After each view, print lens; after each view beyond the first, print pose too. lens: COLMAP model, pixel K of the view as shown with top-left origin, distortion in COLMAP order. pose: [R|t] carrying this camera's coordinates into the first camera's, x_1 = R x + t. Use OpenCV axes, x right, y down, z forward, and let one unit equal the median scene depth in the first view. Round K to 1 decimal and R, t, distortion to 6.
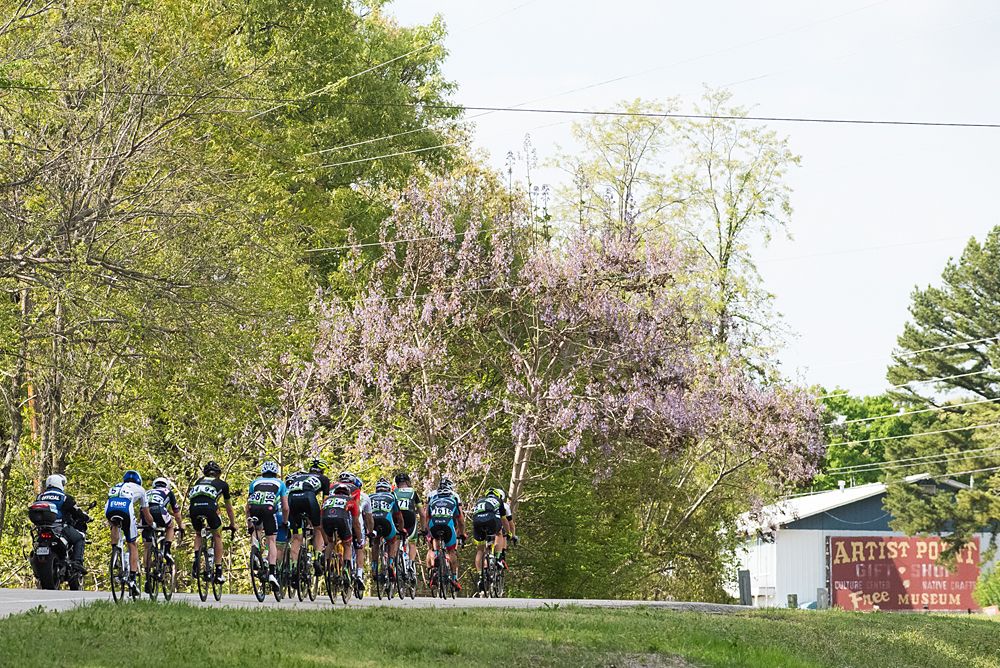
lens RADIAL K [[5769.3, 0, 500.0], [0, 5769.3, 334.3], [0, 0, 1]] dist [0.177158, 0.000000]
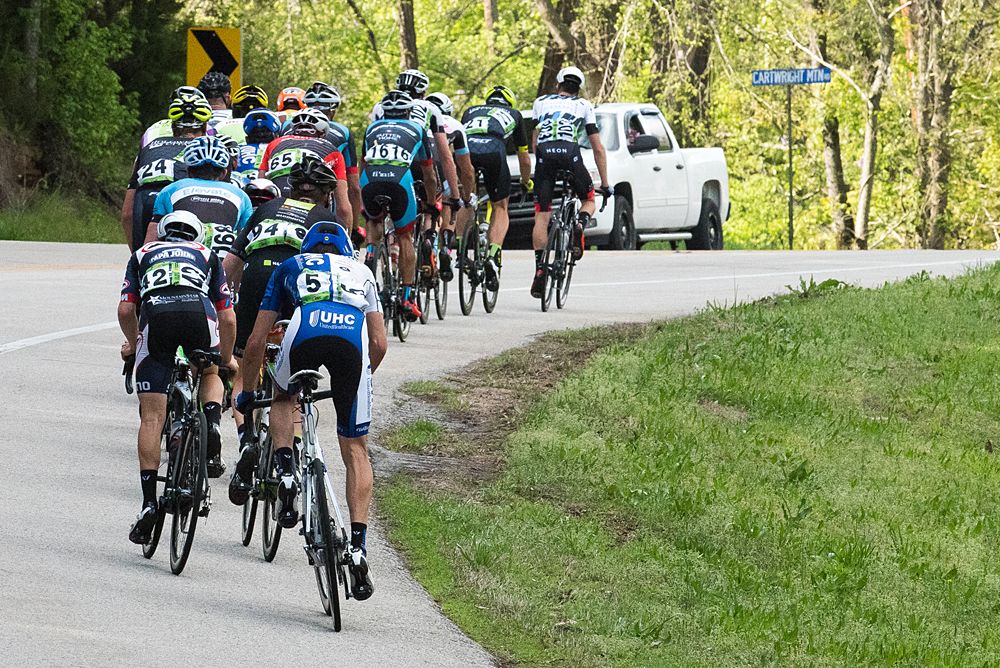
lens RADIAL K [[5769.3, 0, 499.9], [0, 5769.3, 333.9], [0, 0, 1]] dist [0.177158, 0.000000]
pose [[0.973309, -0.026687, -0.227943, 0.042534], [0.040963, 0.997468, 0.058132, 0.007627], [0.225814, -0.065918, 0.971938, 0.225038]]
